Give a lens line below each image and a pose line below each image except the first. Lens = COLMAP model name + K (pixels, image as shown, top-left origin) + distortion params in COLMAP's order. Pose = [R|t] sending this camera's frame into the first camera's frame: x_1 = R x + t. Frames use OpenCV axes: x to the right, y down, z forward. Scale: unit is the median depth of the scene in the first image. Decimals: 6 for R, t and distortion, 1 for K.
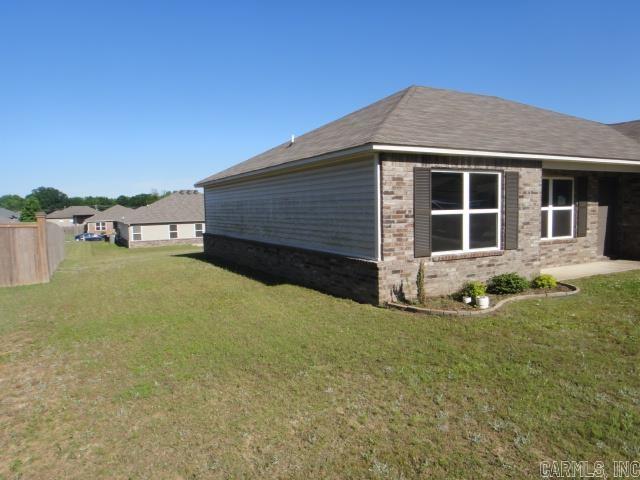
lens RADIAL K [[443.3, 0, 316.1], [0, 443.3, 240.1], [0, 0, 1]] dist [-0.008510, -0.000144]
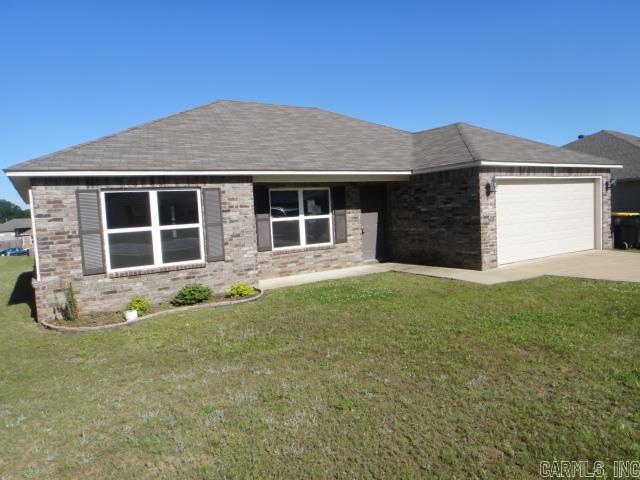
lens RADIAL K [[443.3, 0, 322.1], [0, 443.3, 240.7], [0, 0, 1]] dist [-0.008510, -0.000144]
pose [[0.996474, -0.039783, 0.073869, 0.610834], [0.040045, 0.999196, -0.002067, -0.015950], [-0.073727, 0.005018, 0.997266, -0.072860]]
